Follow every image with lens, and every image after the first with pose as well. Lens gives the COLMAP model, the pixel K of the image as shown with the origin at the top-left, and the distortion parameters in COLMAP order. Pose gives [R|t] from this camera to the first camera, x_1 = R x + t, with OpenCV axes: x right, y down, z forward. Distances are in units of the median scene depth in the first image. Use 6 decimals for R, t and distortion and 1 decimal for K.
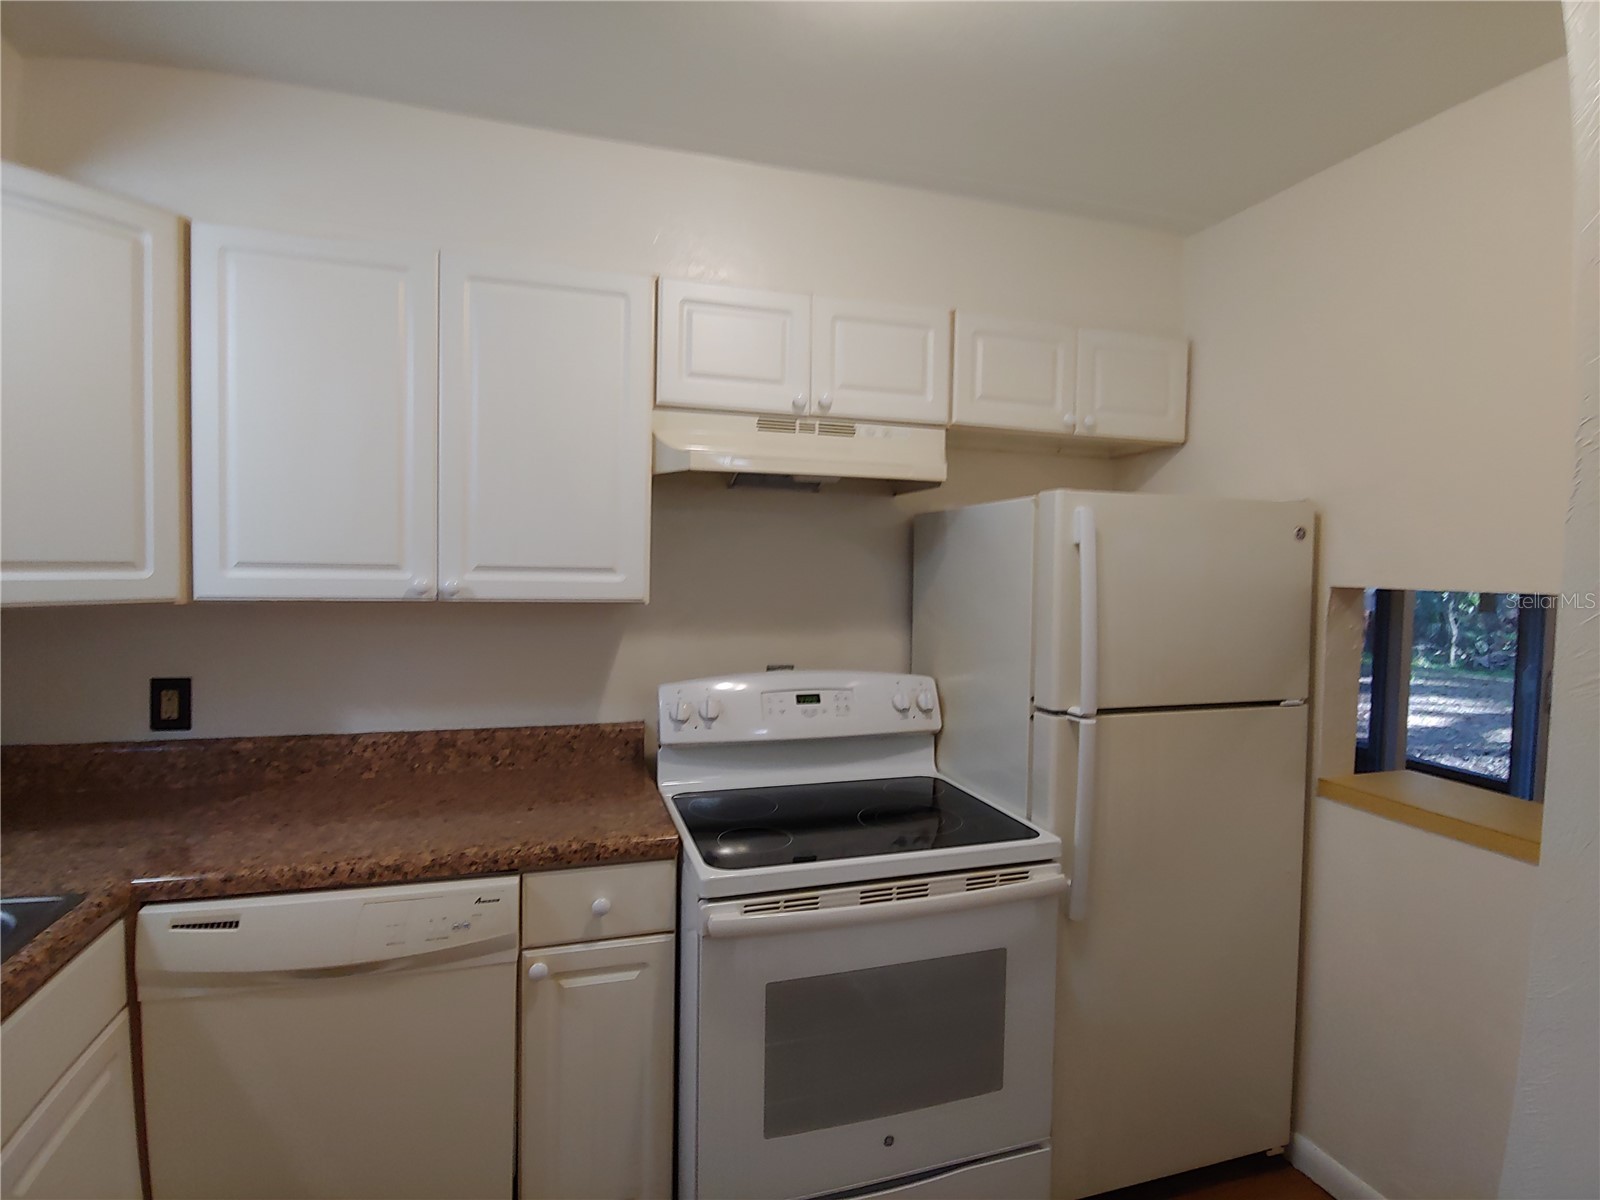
lens RADIAL K [[802.5, 0, 802.8], [0, 802.5, 610.3], [0, 0, 1]] dist [-0.014364, -0.000893]
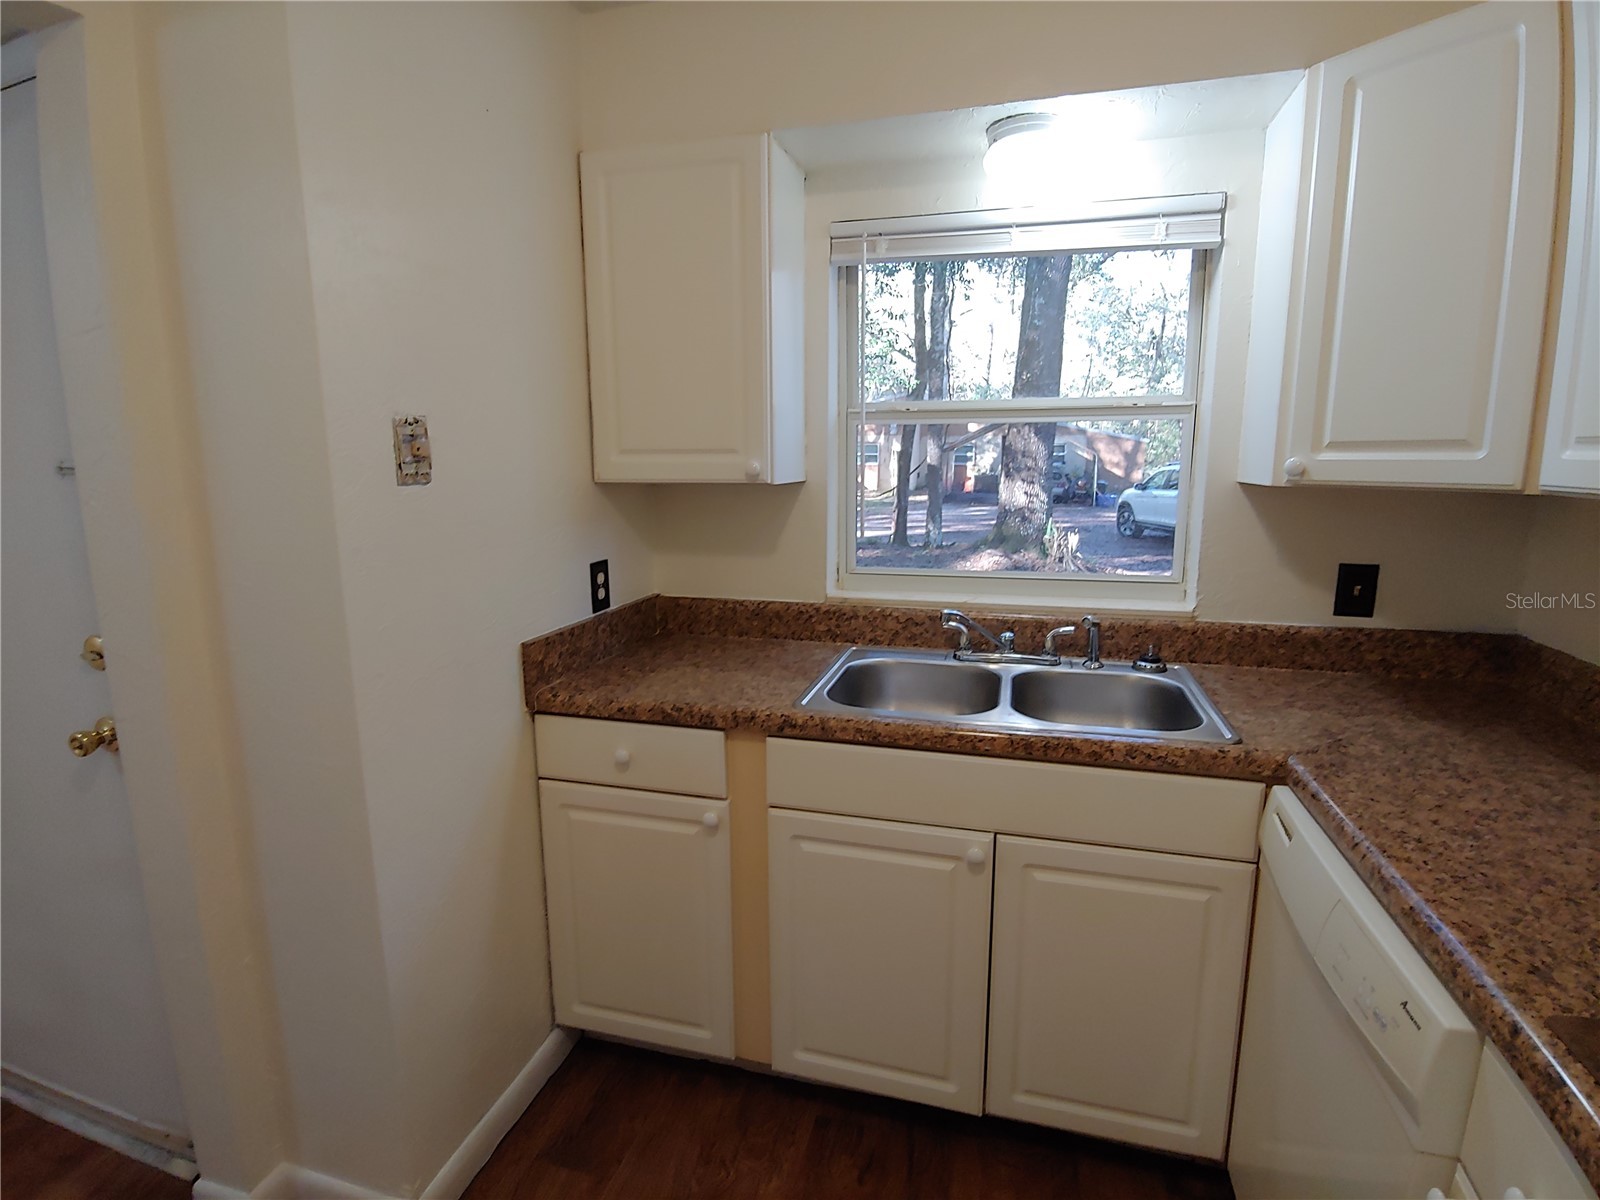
lens RADIAL K [[802.5, 0, 805.6], [0, 802.5, 593.3], [0, 0, 1]] dist [-0.014364, -0.000893]
pose [[-0.542780, 0.123999, -0.830671, 0.232151], [-0.058583, 0.981043, 0.184725, -0.013154], [0.837829, 0.148928, -0.525227, 0.734287]]
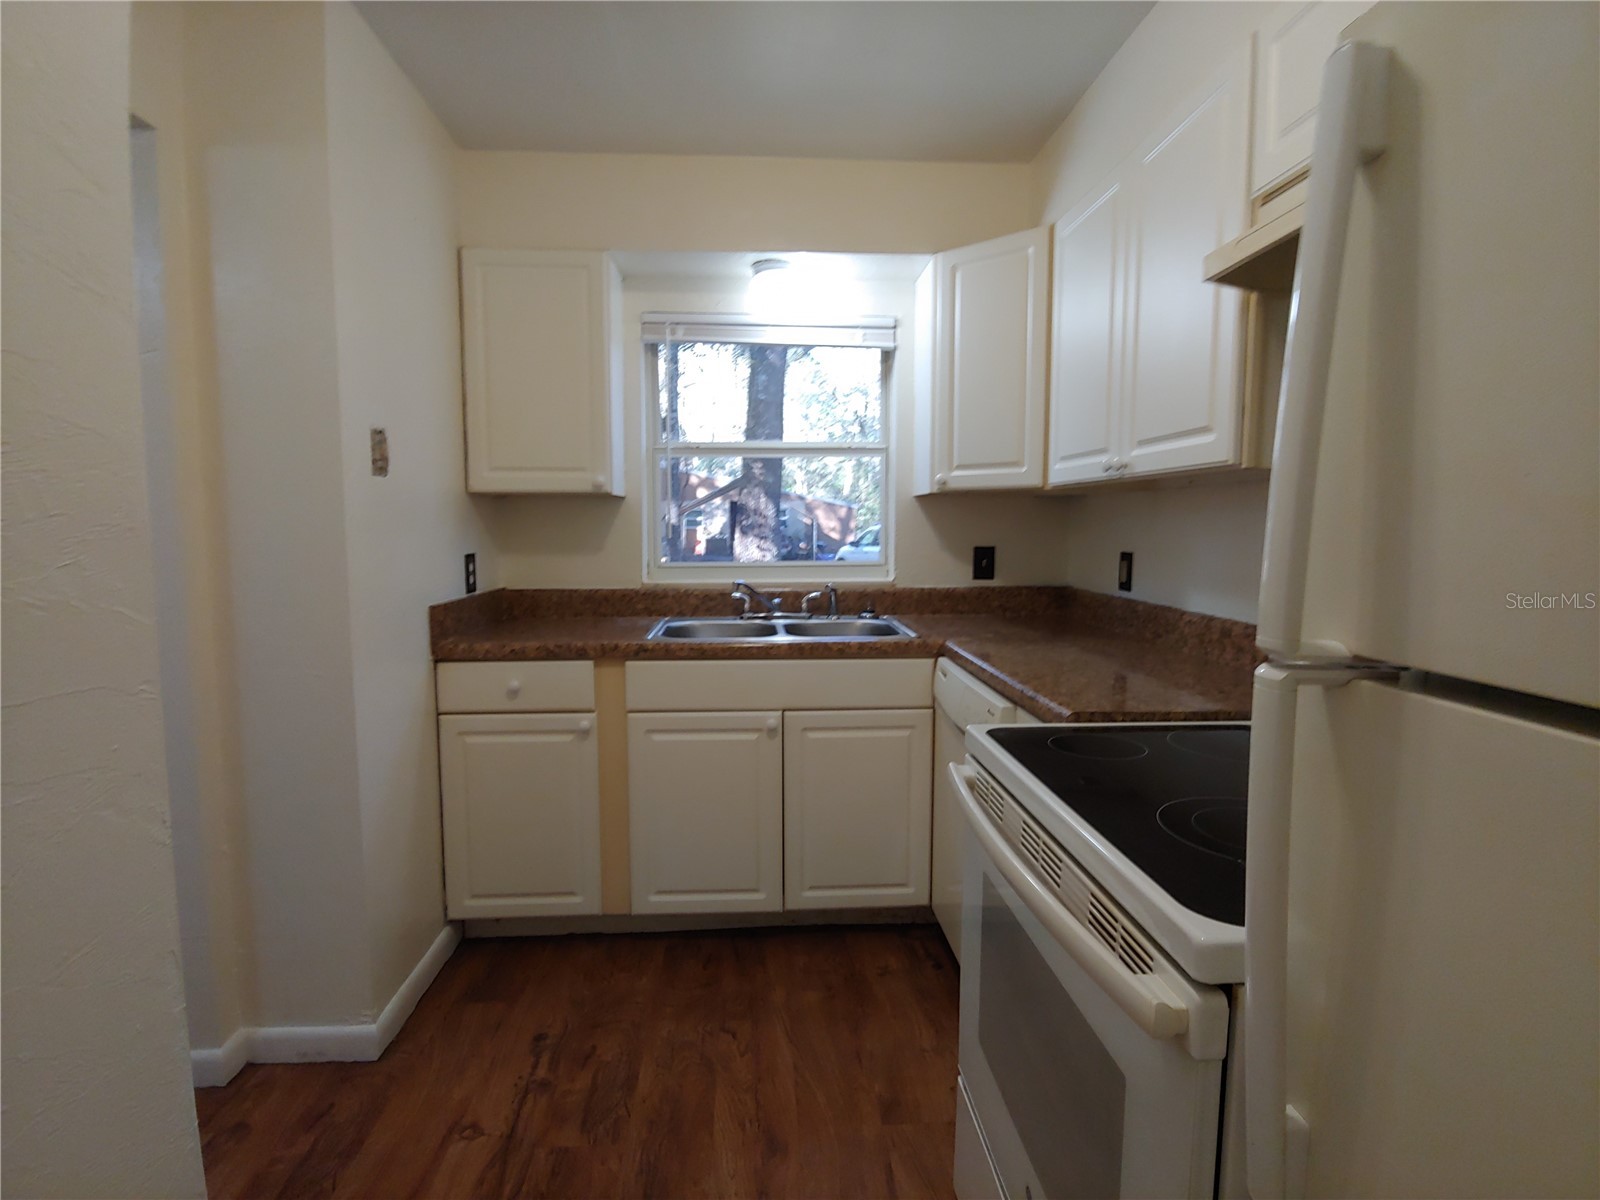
lens RADIAL K [[802.5, 0, 805.7], [0, 802.5, 605.7], [0, 0, 1]] dist [-0.014364, -0.000893]
pose [[-0.237413, 0.079139, -0.968180, 0.707957], [-0.063937, 0.993242, 0.096866, 0.081218], [0.969302, 0.084899, -0.230749, 0.821857]]
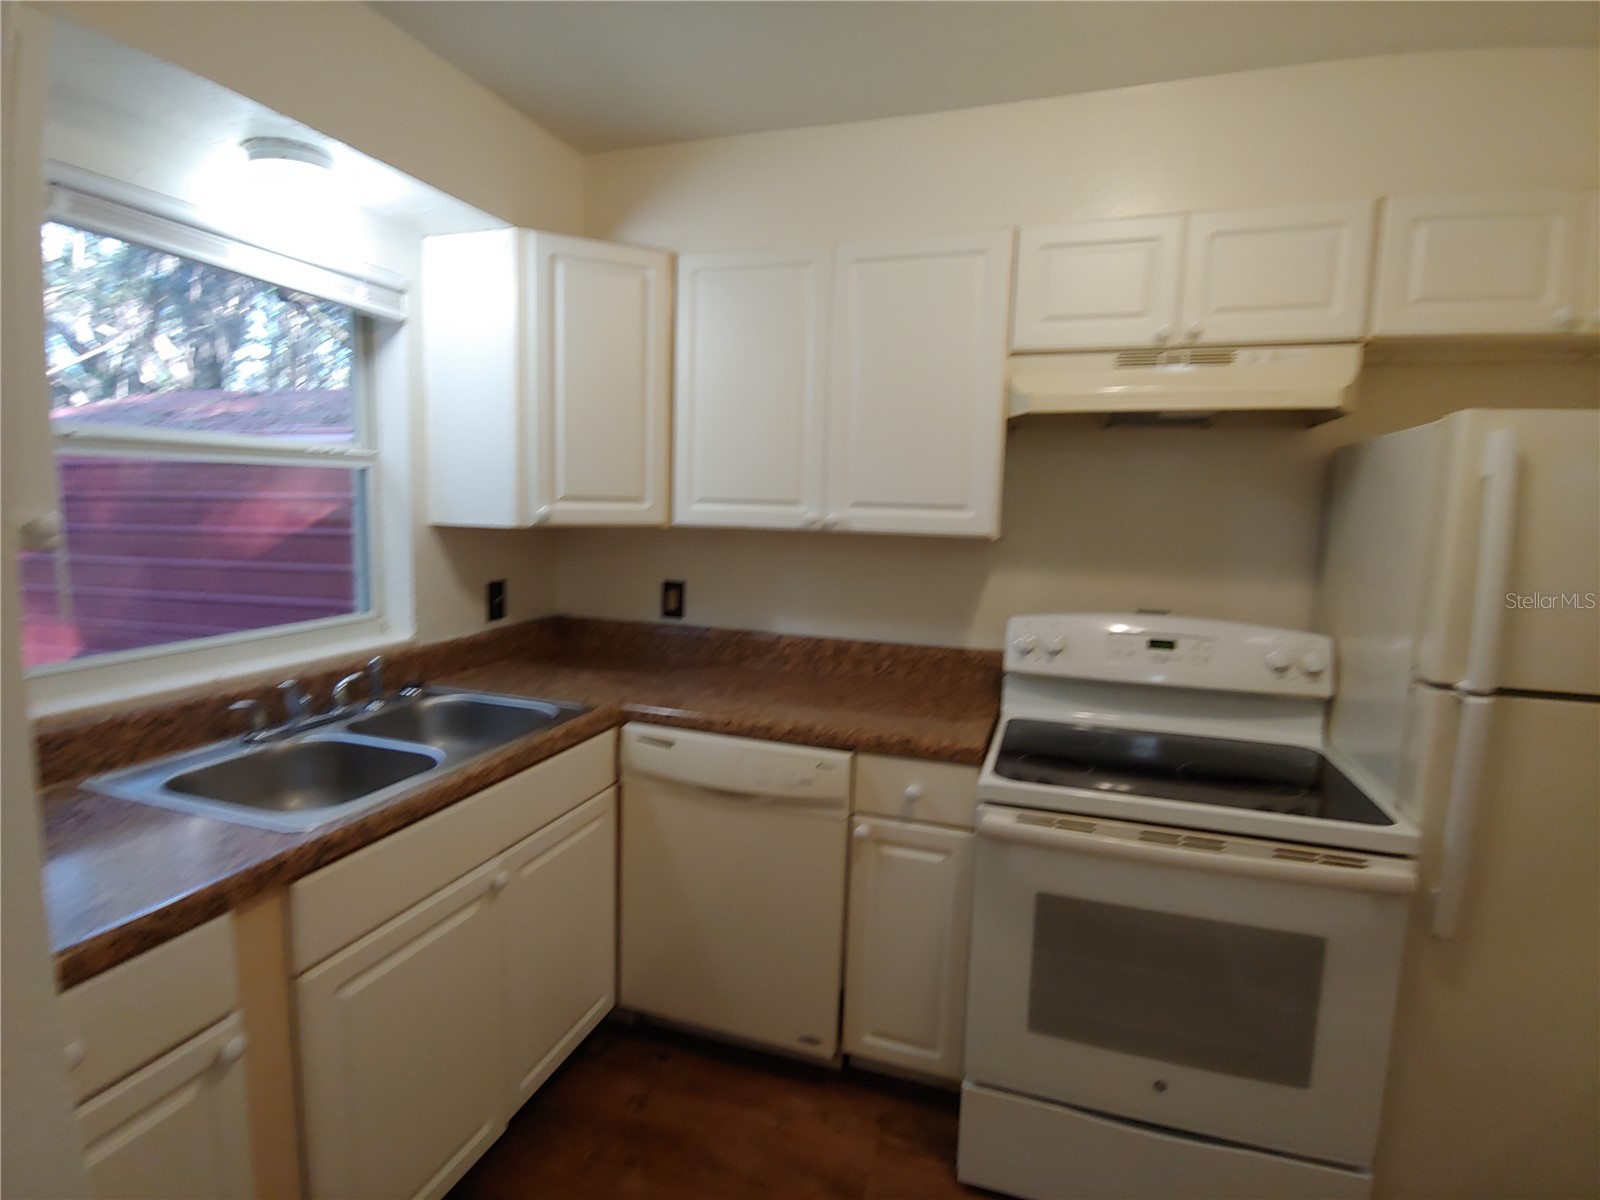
lens RADIAL K [[802.5, 0, 803.5], [0, 802.5, 609.3], [0, 0, 1]] dist [-0.014364, -0.000893]
pose [[0.812476, 0.079454, -0.577555, 0.242412], [-0.044232, 0.996215, 0.074825, 0.017072], [0.581315, -0.035247, 0.812915, -0.039099]]
